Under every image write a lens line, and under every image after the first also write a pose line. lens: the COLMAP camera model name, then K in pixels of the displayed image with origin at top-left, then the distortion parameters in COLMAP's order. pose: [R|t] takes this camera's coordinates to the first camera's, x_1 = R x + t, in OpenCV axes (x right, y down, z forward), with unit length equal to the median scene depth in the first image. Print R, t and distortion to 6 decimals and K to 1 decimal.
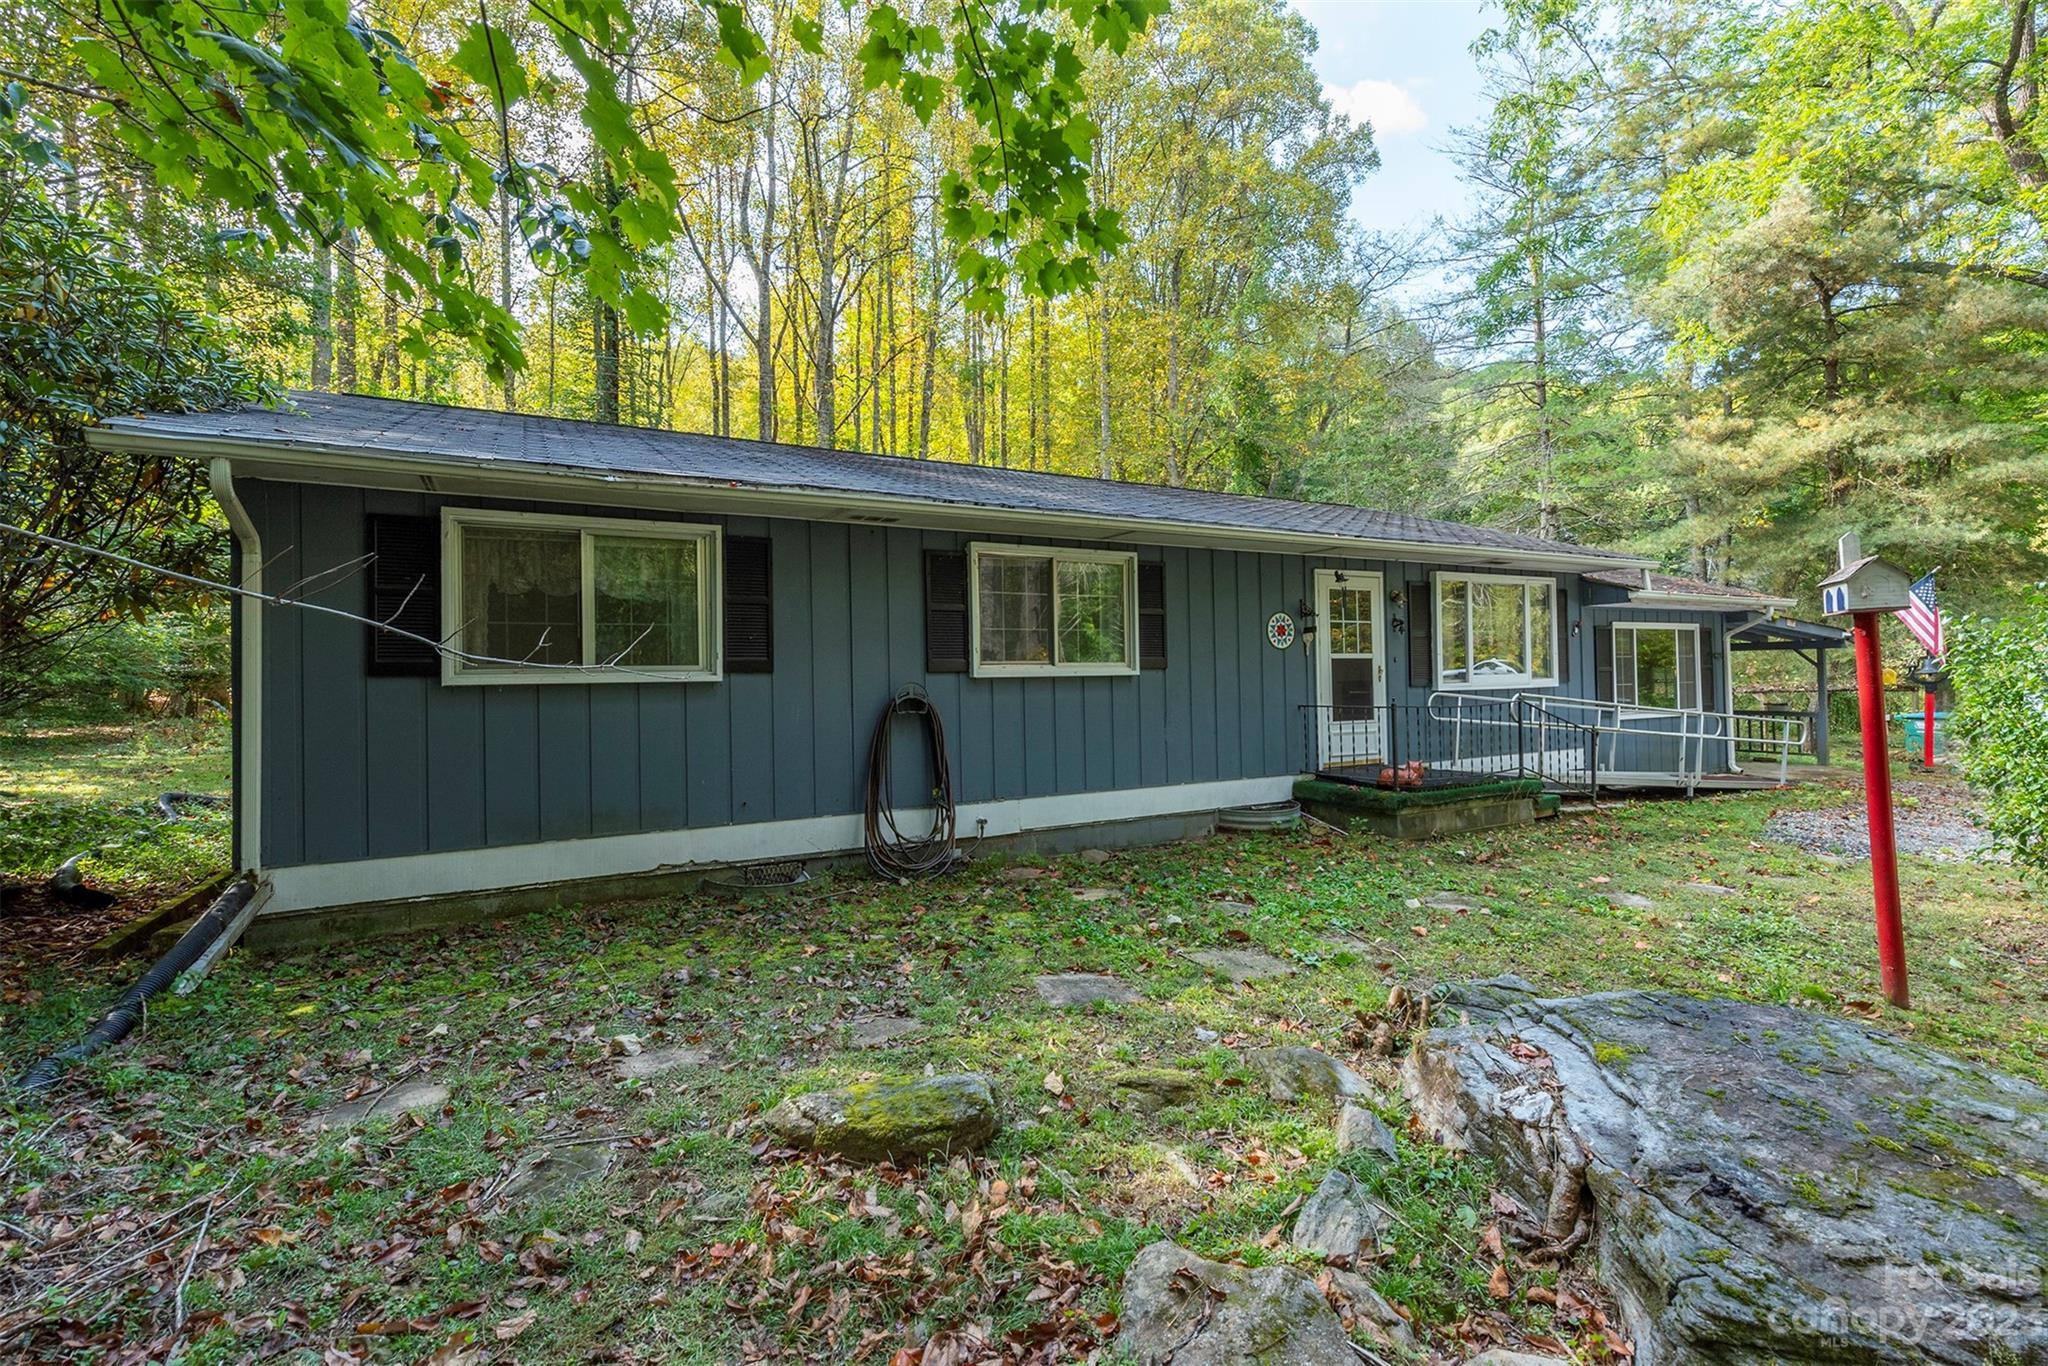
lens RADIAL K [[877.7, 0, 987.7], [0, 877.7, 683.9], [0, 0, 1]] dist [0.018588, -0.007281]
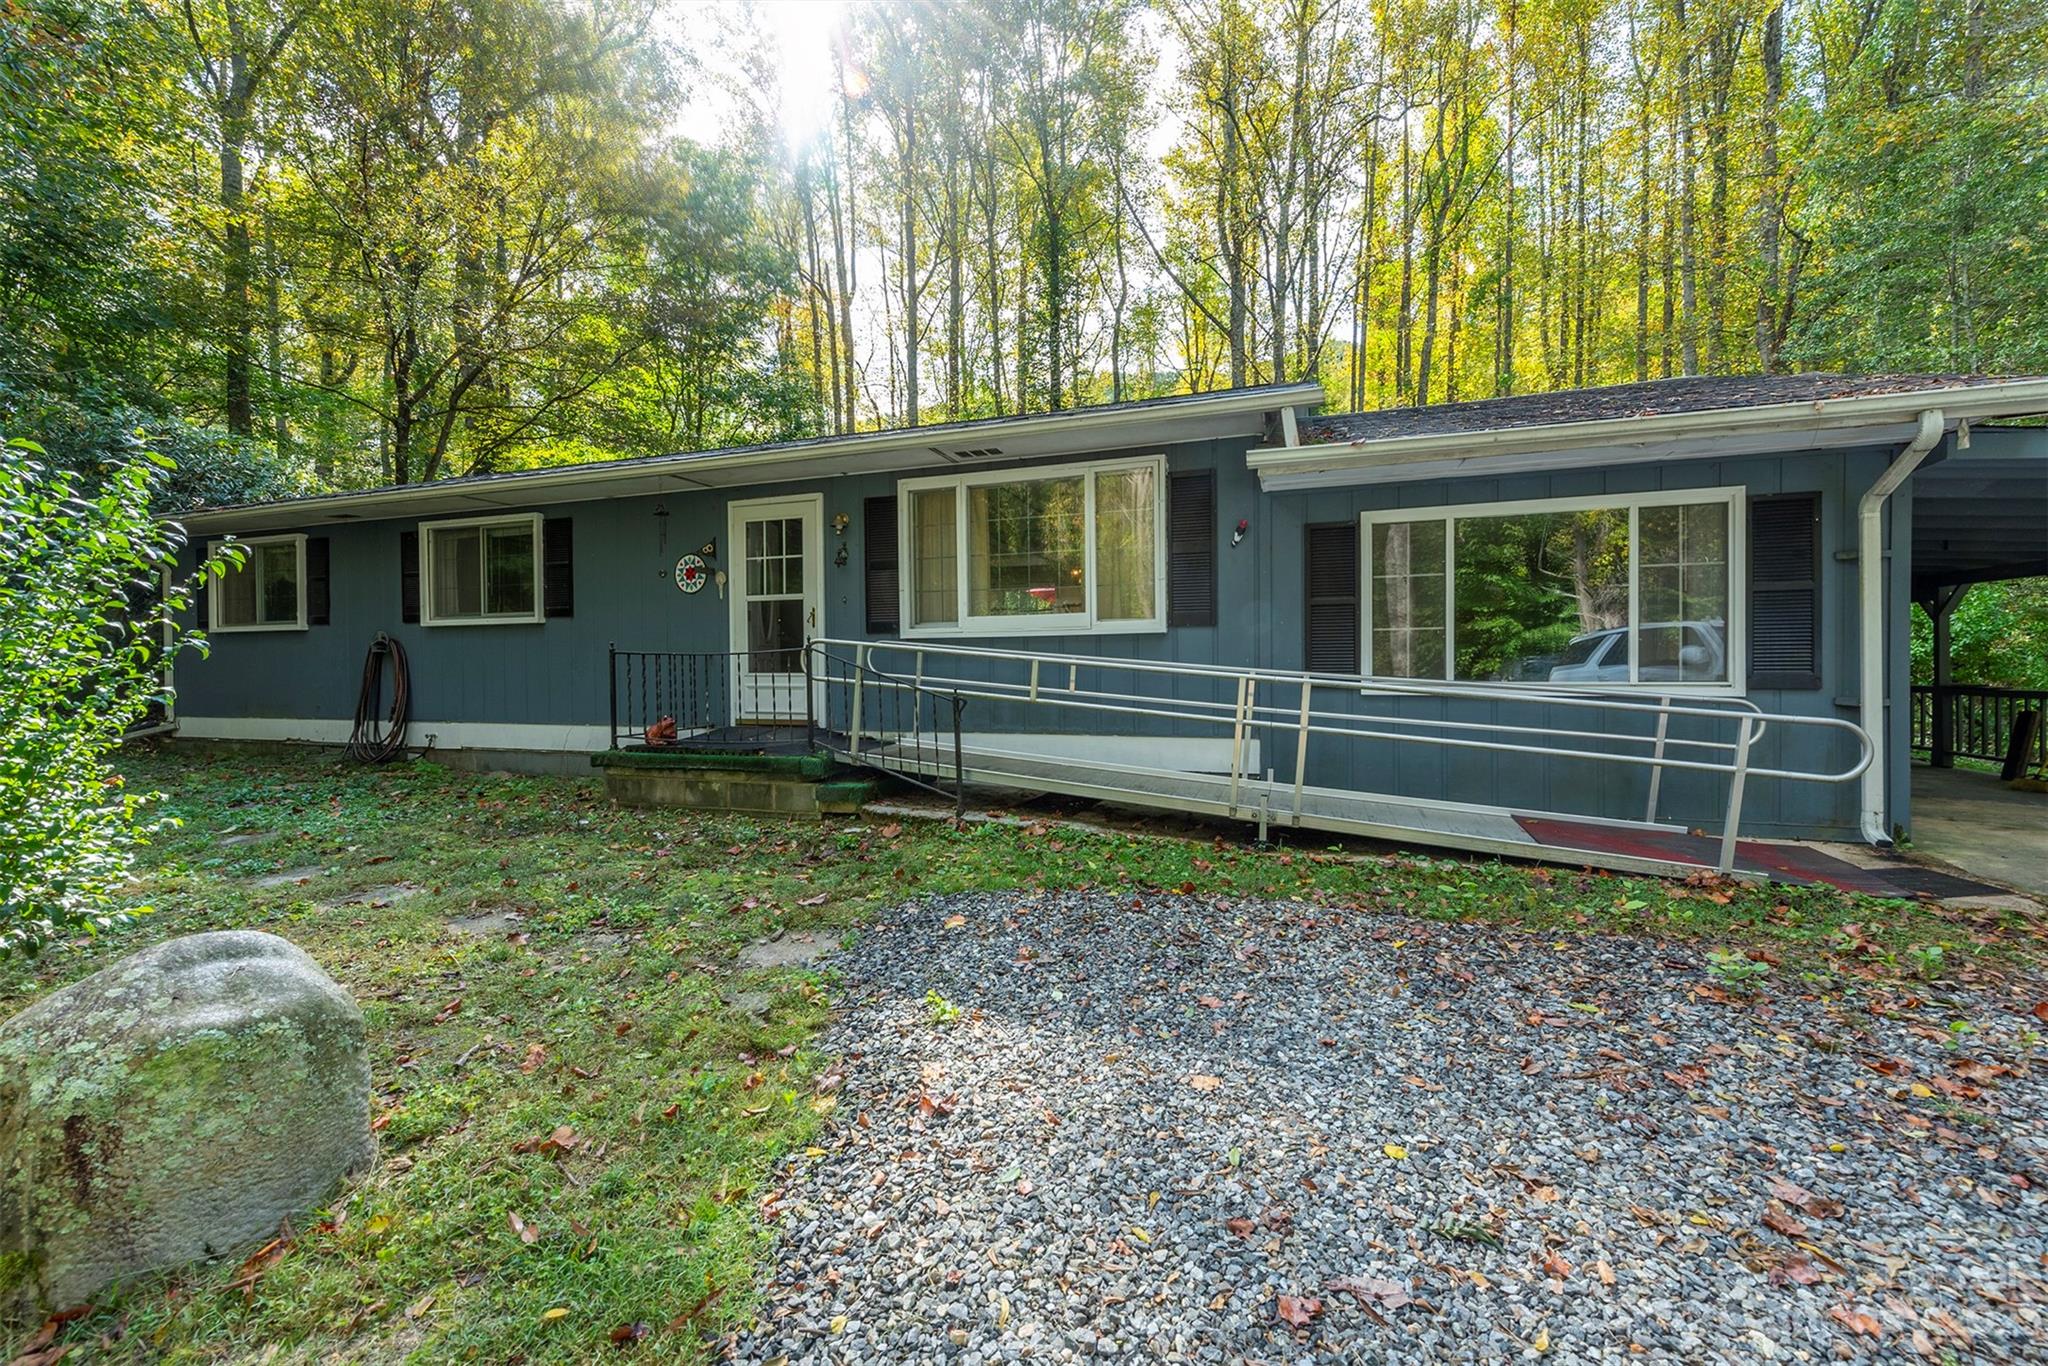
lens RADIAL K [[798.0, 0, 1025.4], [0, 798.0, 672.1], [0, 0, 1]] dist [0.015437, -0.004934]
pose [[0.688699, 0.031170, -0.724377, 1.199791], [-0.000534, 0.999097, 0.042484, 0.008258], [0.725047, -0.028872, 0.688094, 0.670118]]
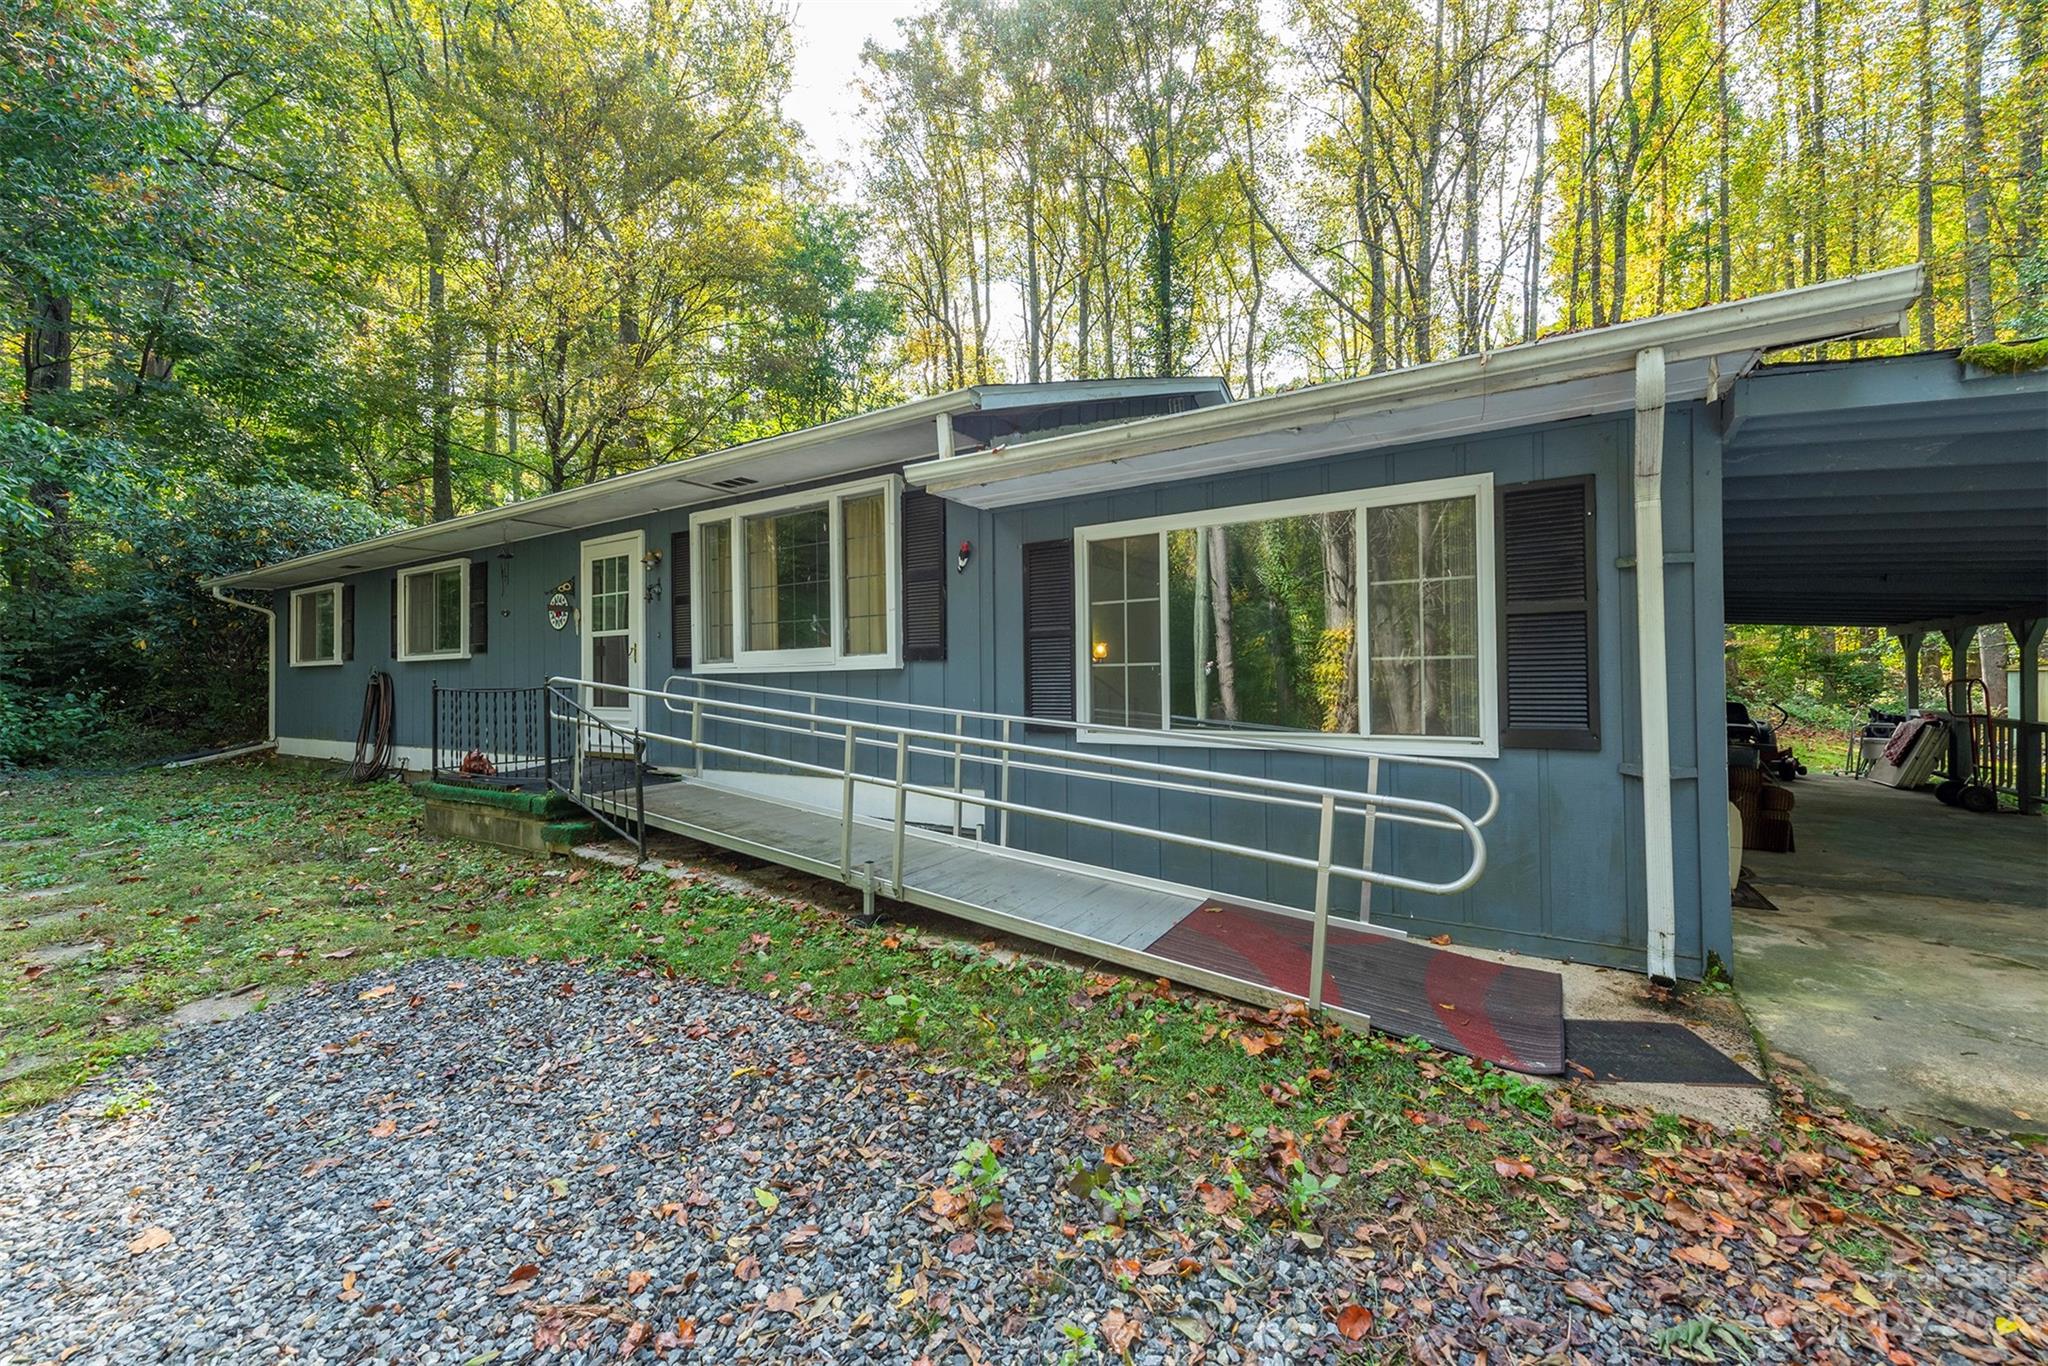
lens RADIAL K [[798.0, 0, 1025.4], [0, 798.0, 672.1], [0, 0, 1]] dist [0.015437, -0.004934]
pose [[0.501667, 0.011690, -0.864982, 1.370331], [0.007974, 0.999804, 0.018137, -0.004257], [0.865024, -0.015996, 0.501476, 1.001960]]
